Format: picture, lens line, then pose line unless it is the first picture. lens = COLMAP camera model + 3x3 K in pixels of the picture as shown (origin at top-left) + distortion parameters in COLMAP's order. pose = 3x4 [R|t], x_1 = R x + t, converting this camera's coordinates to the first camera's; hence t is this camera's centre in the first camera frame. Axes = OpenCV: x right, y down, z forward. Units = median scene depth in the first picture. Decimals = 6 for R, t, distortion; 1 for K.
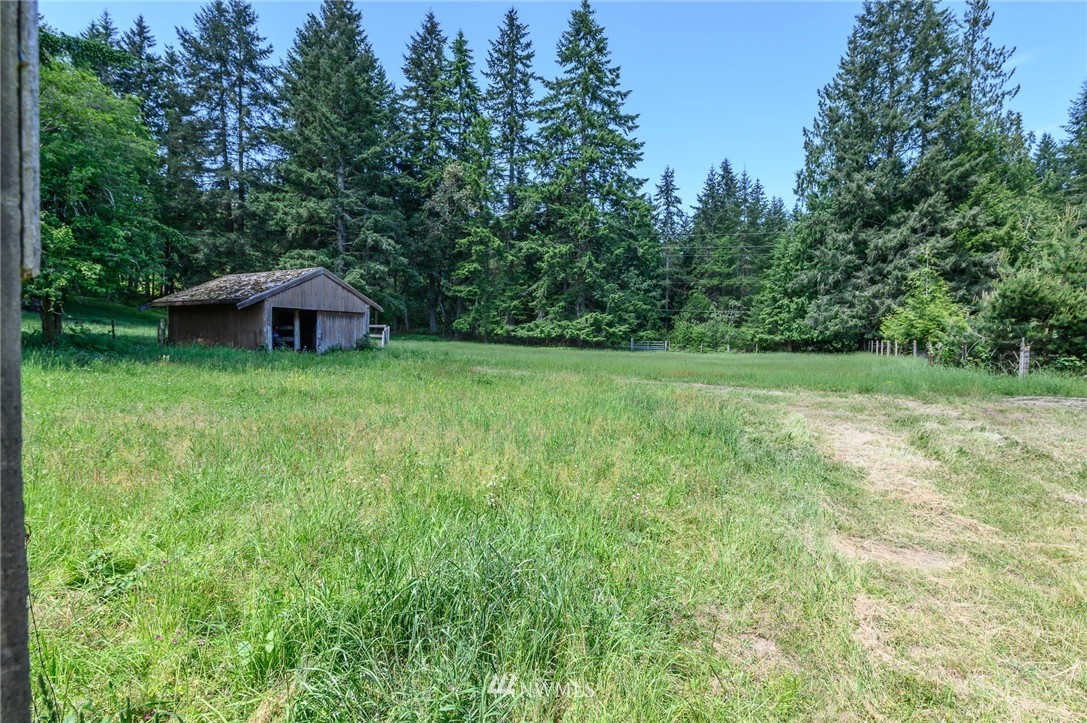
lens RADIAL K [[564.2, 0, 549.1], [0, 564.2, 359.0], [0, 0, 1]] dist [0.003520, 0.000620]
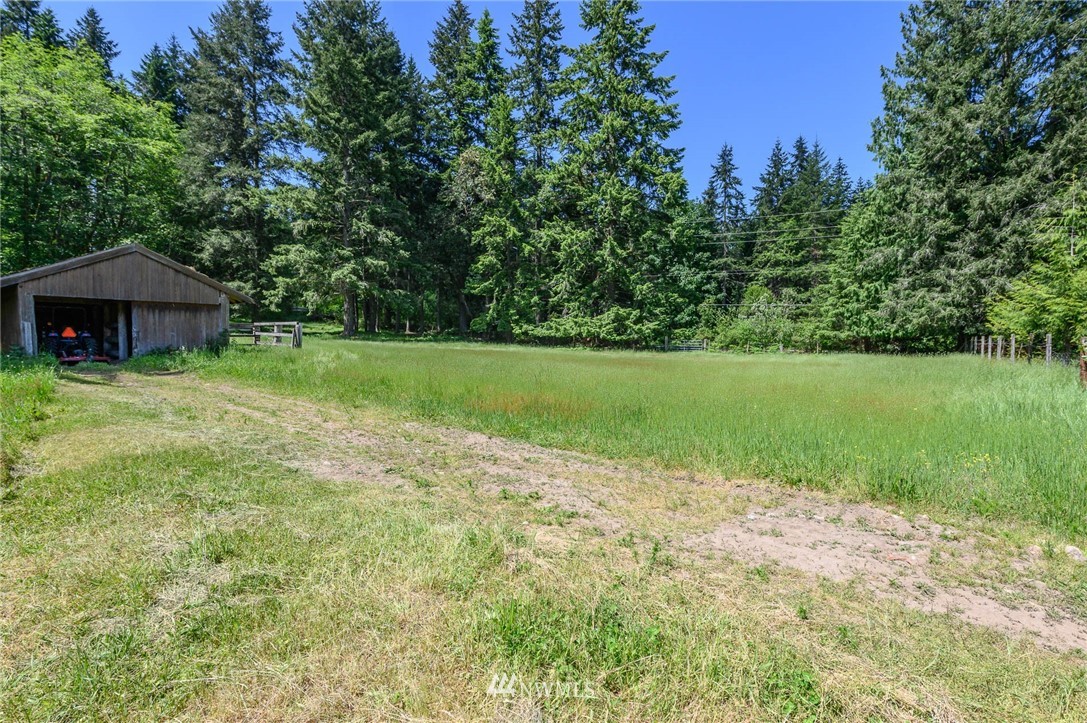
lens RADIAL K [[537.3, 0, 539.6], [0, 537.3, 361.4], [0, 0, 1]] dist [-0.001334, 0.001564]
pose [[0.984709, -0.000332, -0.174208, 0.103945], [0.001334, 0.999983, 0.005635, -0.004134], [0.174203, -0.005781, 0.984693, 0.166106]]
